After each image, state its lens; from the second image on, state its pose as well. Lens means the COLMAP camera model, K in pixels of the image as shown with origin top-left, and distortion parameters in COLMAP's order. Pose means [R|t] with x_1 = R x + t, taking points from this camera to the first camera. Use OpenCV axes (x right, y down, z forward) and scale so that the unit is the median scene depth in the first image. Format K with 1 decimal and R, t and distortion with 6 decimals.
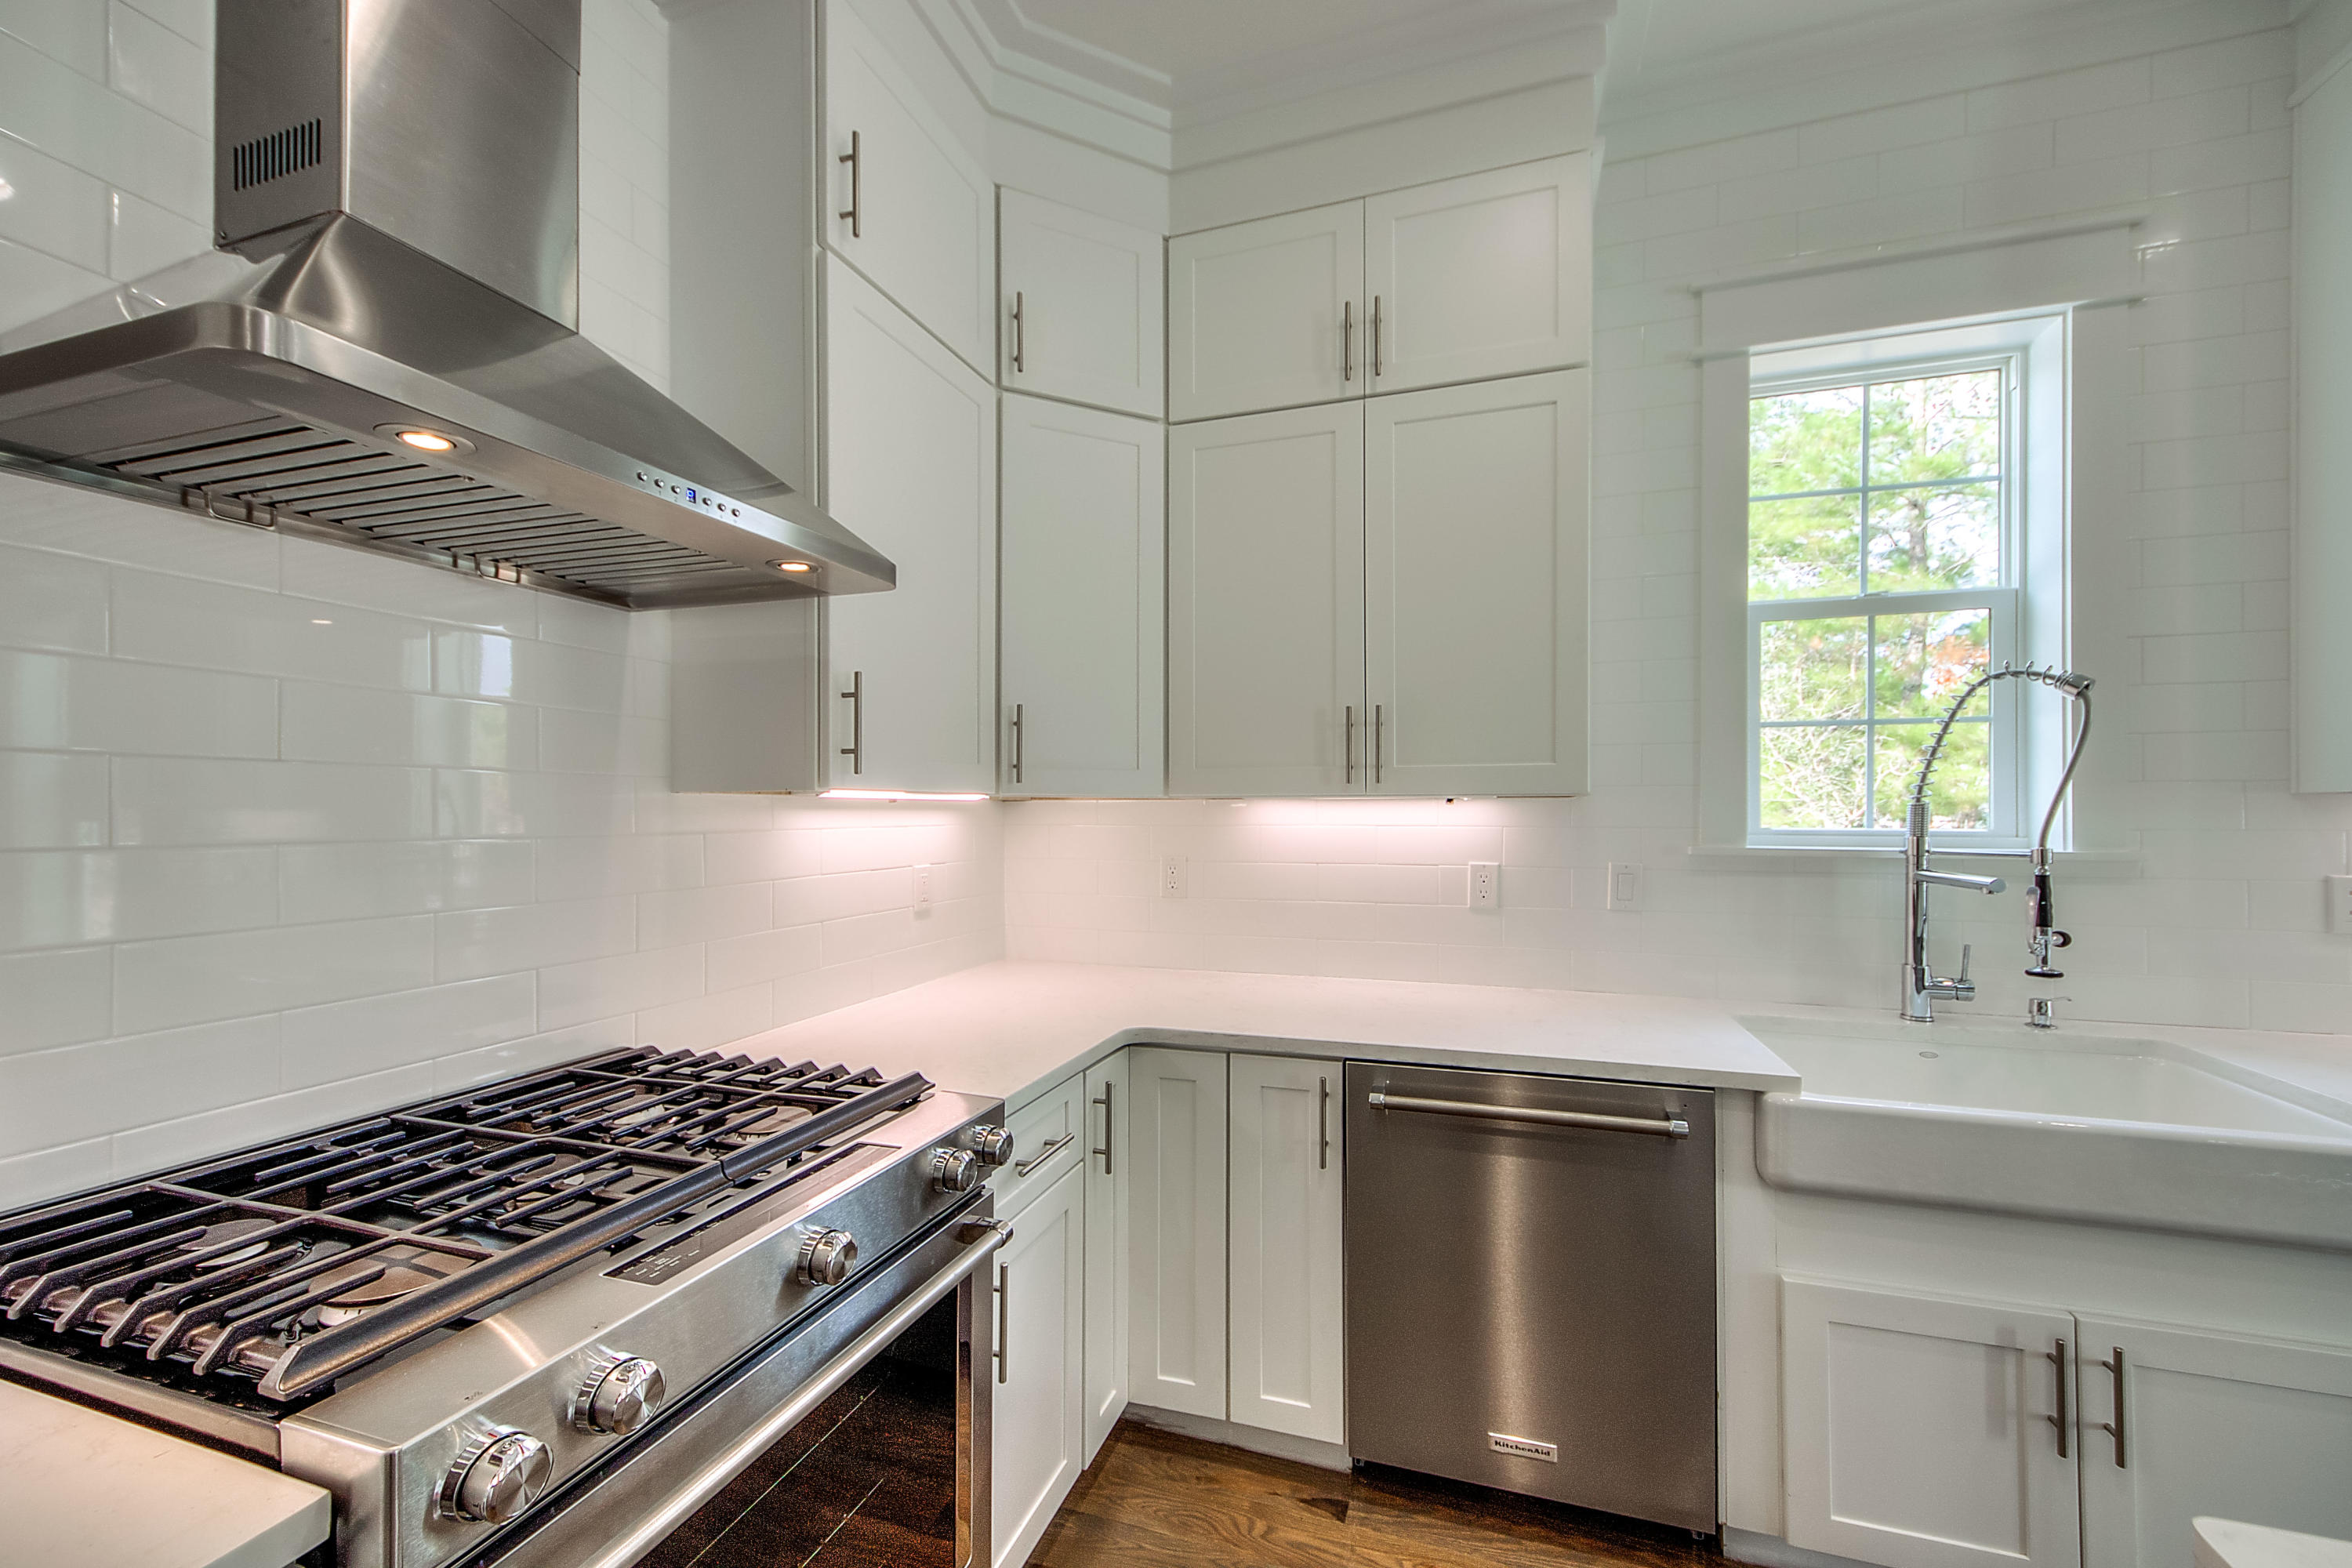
lens RADIAL K [[897.8, 0, 1191.8], [0, 897.8, 803.9], [0, 0, 1]] dist [0.008624, -0.001400]
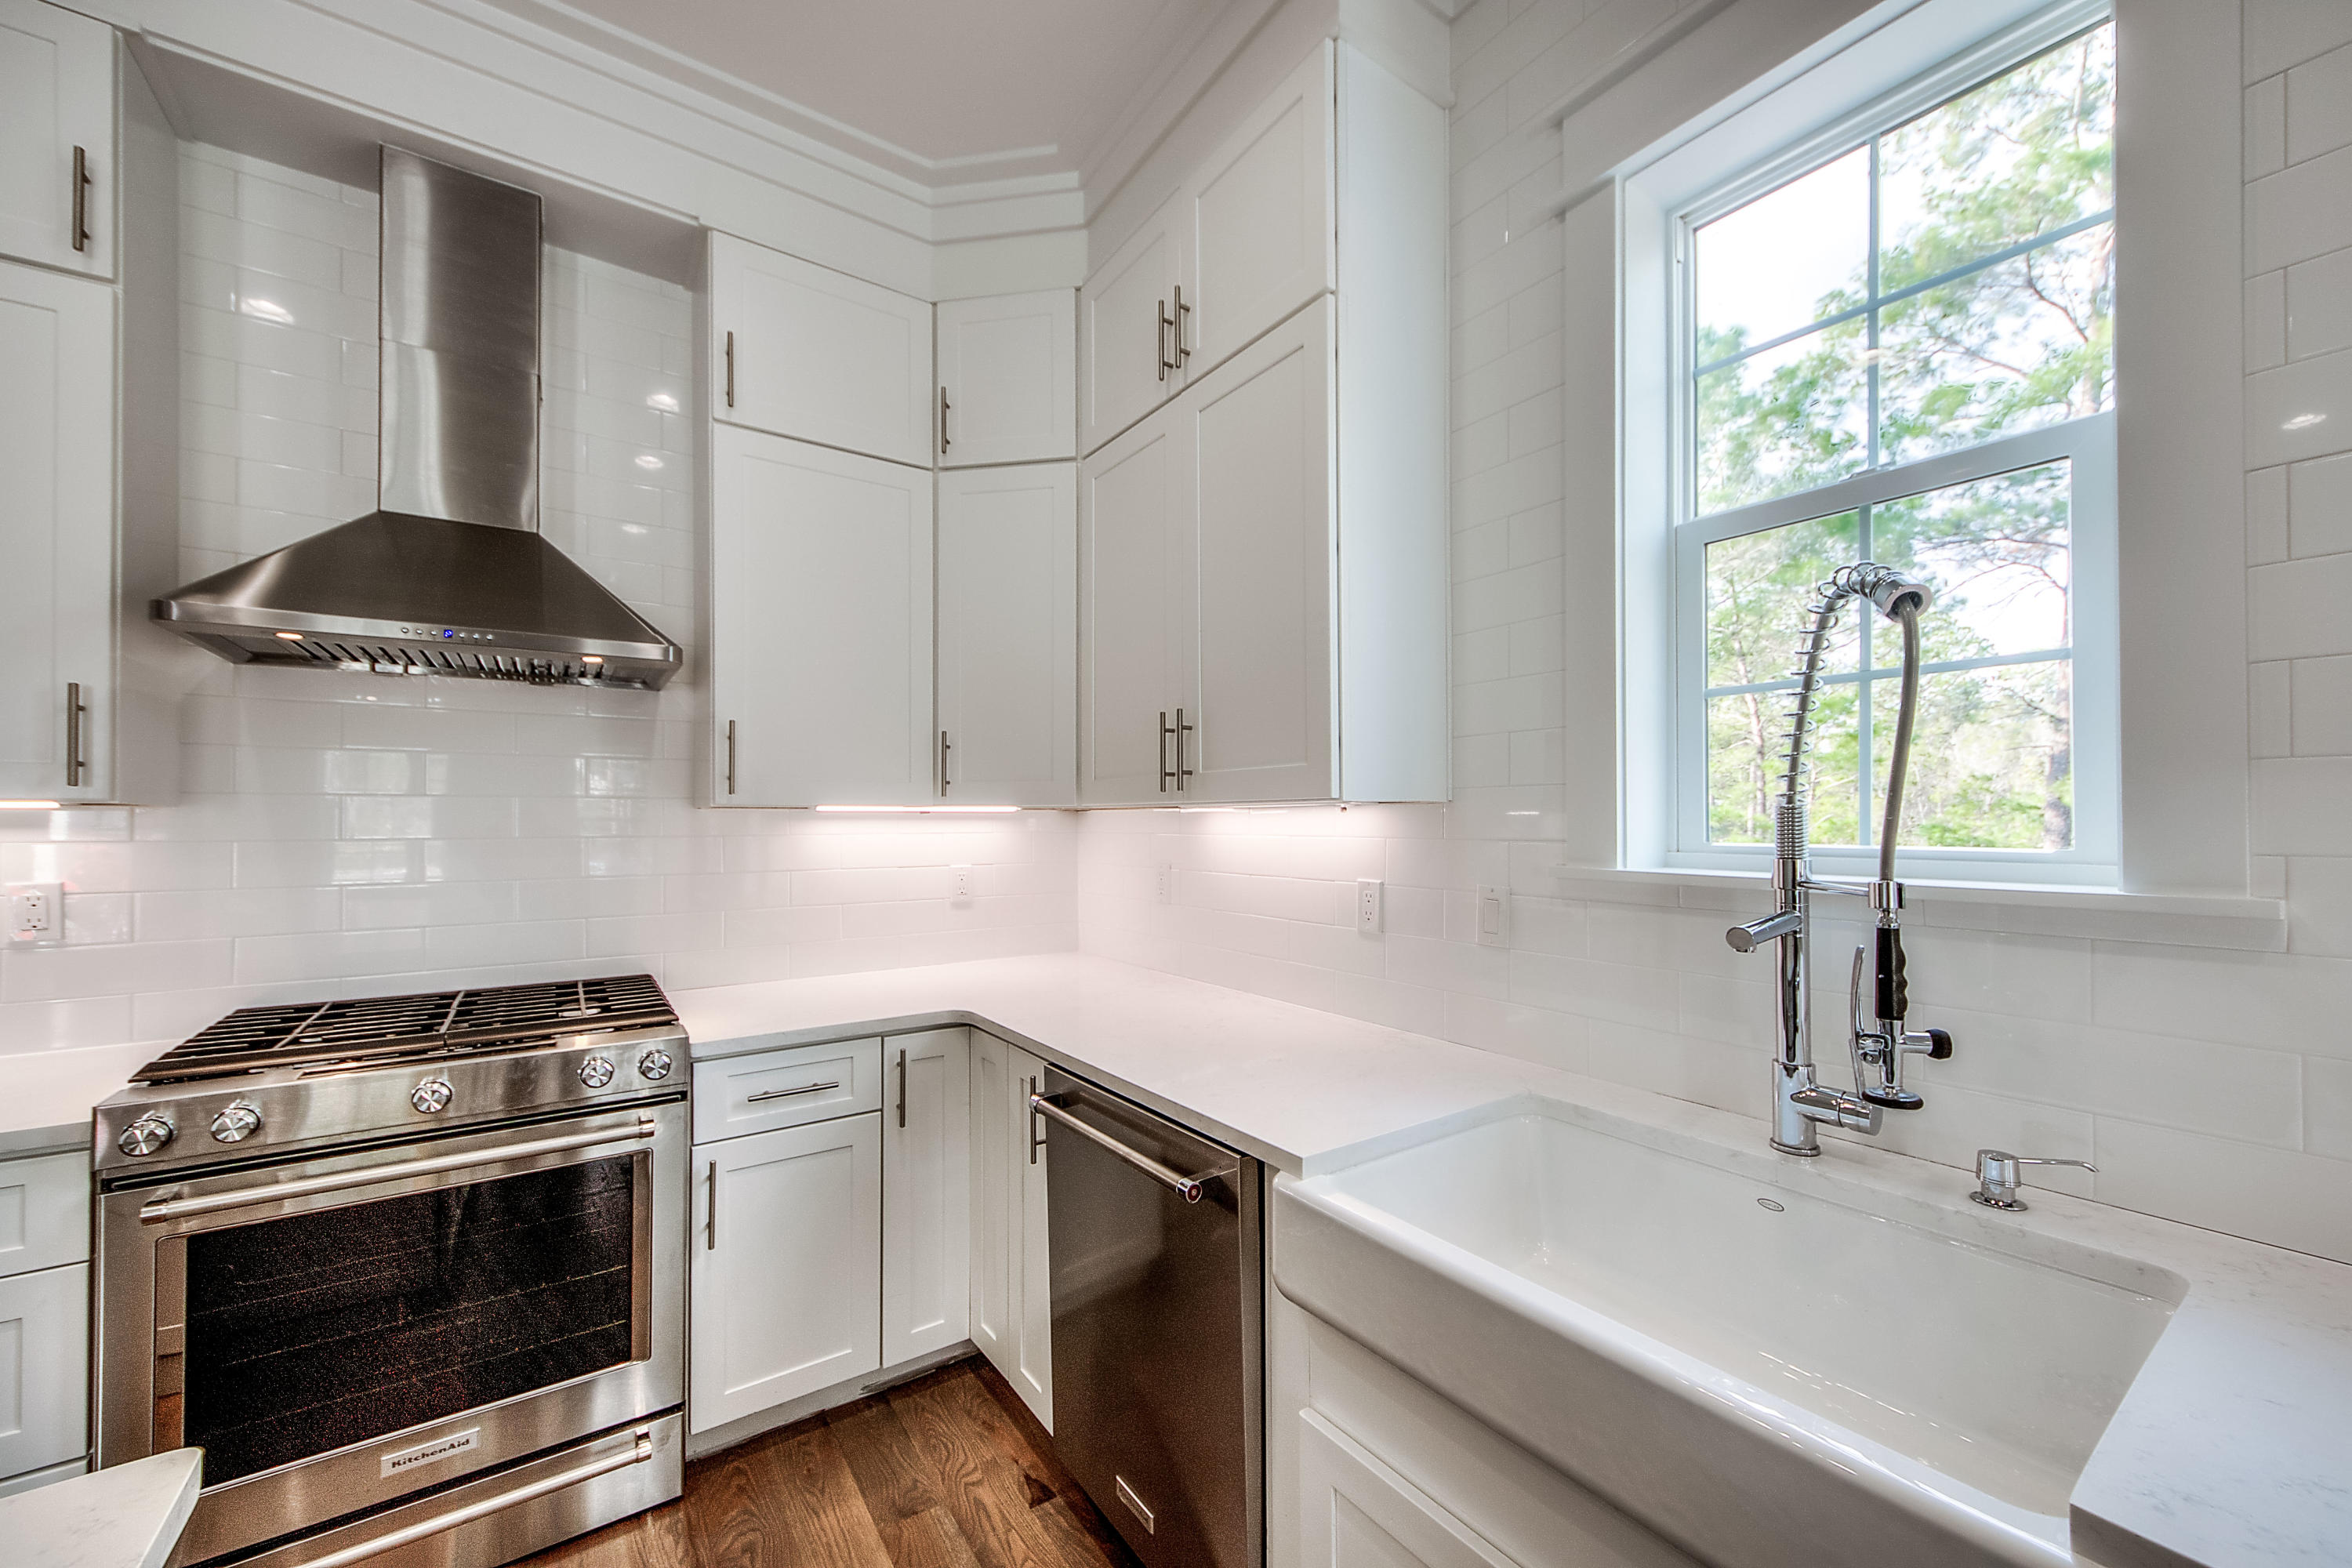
lens RADIAL K [[897.8, 0, 1182.7], [0, 897.8, 811.2], [0, 0, 1]] dist [0.008624, -0.001400]
pose [[0.807549, -0.006634, -0.589763, 0.805190], [0.004963, 0.999978, -0.004453, 0.003757], [0.589779, 0.000669, 0.807564, 0.233643]]
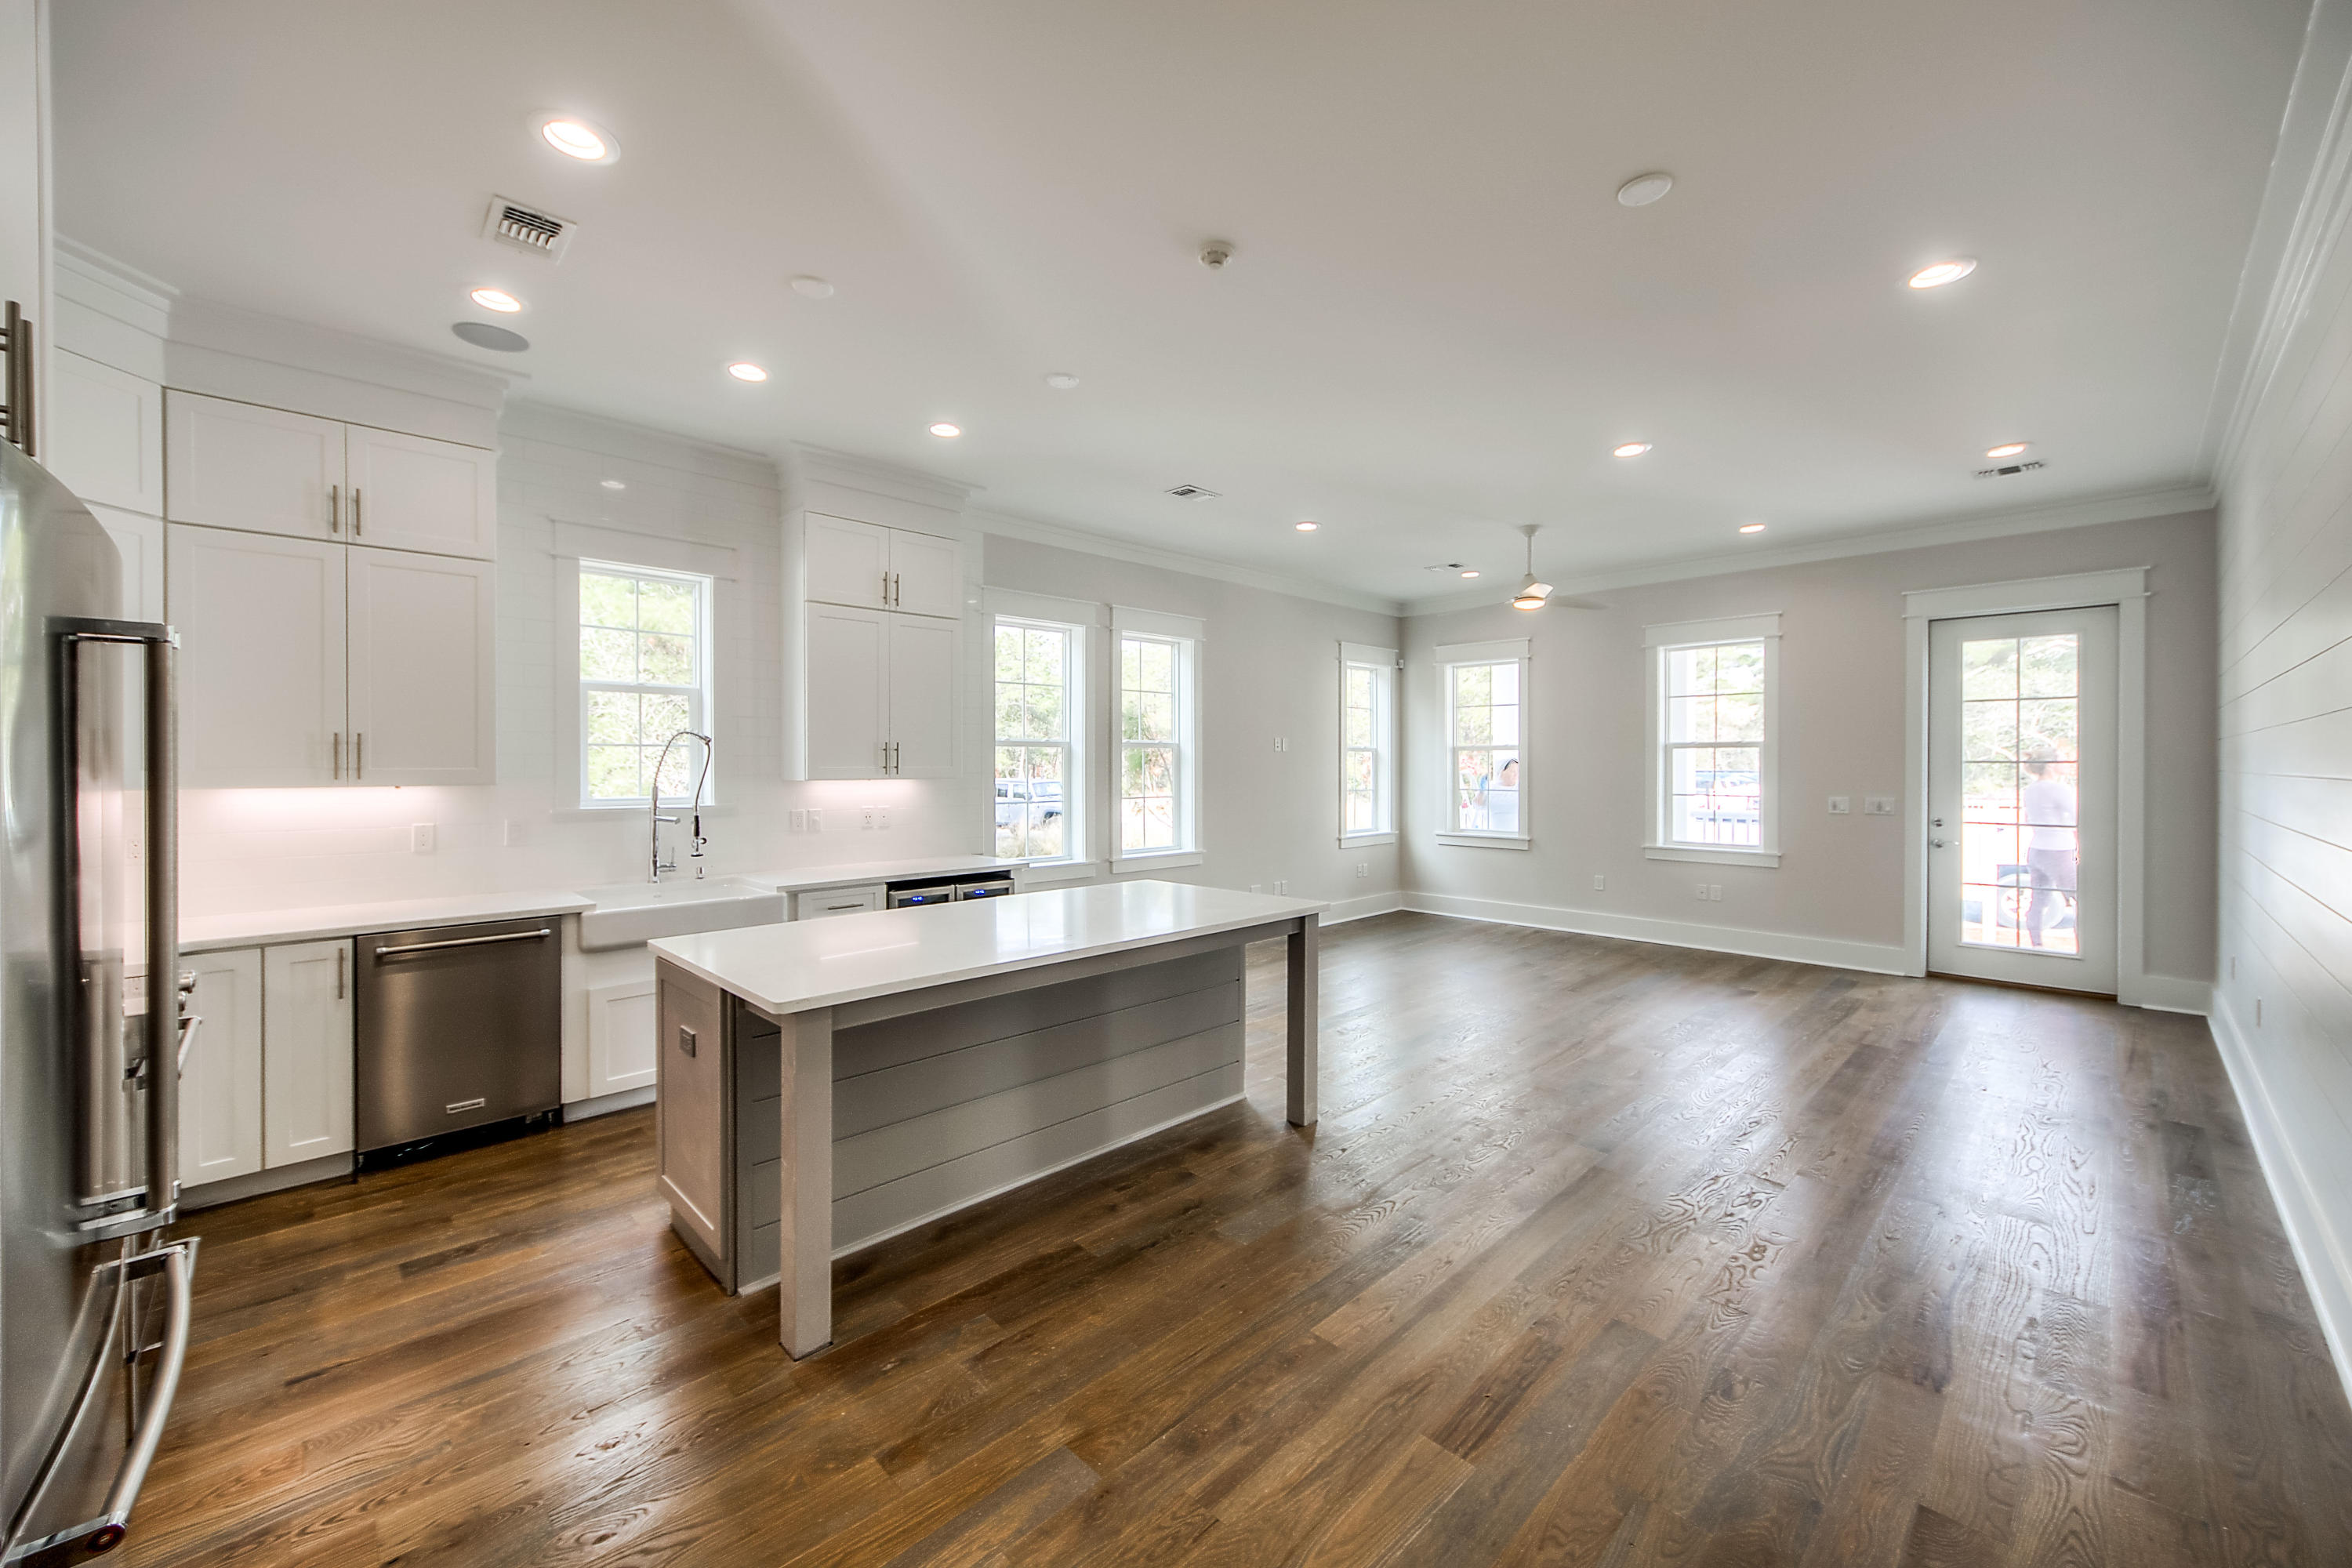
lens RADIAL K [[1001.9, 0, 1158.5], [0, 1001.9, 763.5], [0, 0, 1]] dist [-0.000847, -0.000182]
pose [[0.495463, -0.003049, 0.868624, -0.704862], [-0.001435, 0.999990, 0.004328, -0.066319], [-0.868628, -0.003391, 0.495453, -1.268258]]
